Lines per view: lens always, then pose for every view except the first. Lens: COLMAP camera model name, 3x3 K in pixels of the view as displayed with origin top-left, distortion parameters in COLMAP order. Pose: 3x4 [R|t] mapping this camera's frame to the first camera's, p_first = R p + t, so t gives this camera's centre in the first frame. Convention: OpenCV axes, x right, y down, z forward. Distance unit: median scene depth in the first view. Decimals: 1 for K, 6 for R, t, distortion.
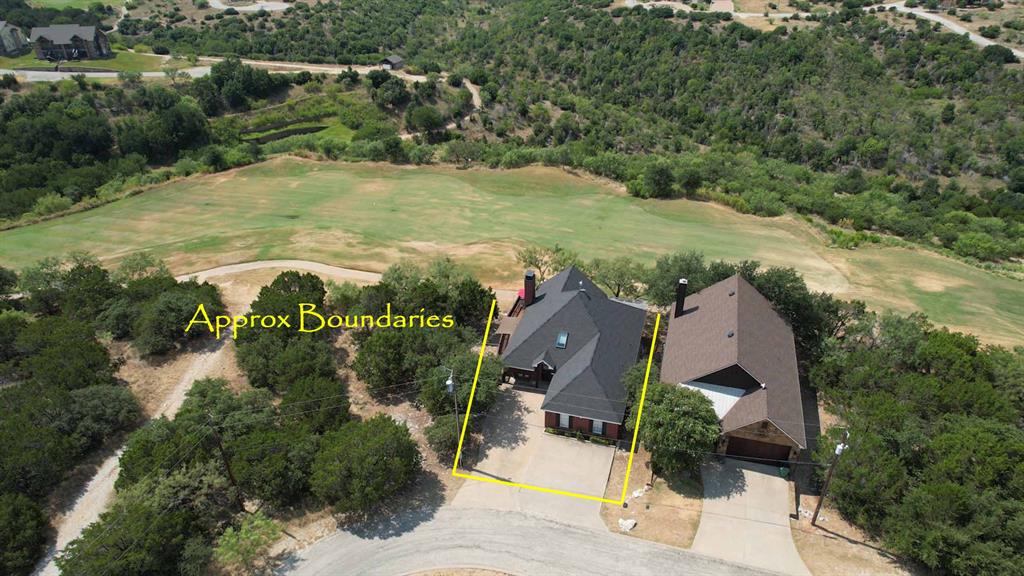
lens RADIAL K [[686.7, 0, 513.3], [0, 686.7, 290.0], [0, 0, 1]] dist [0.001305, 0.010507]
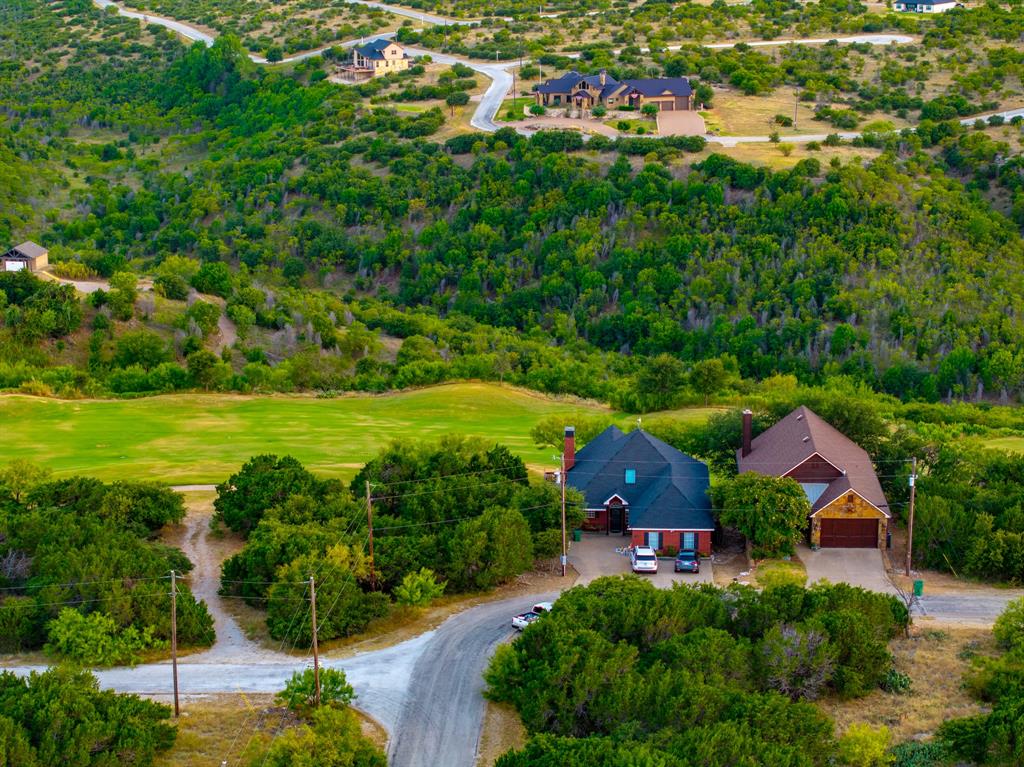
lens RADIAL K [[2082.7, 0, 511.2], [0, 2082.7, 383.3], [0, 0, 1]] dist [0.013307, 0.000000]
pose [[0.977566, -0.055949, 0.203062, -0.120253], [0.108452, 0.960158, -0.257555, 0.122197], [-0.180562, 0.273800, 0.944686, -0.303408]]
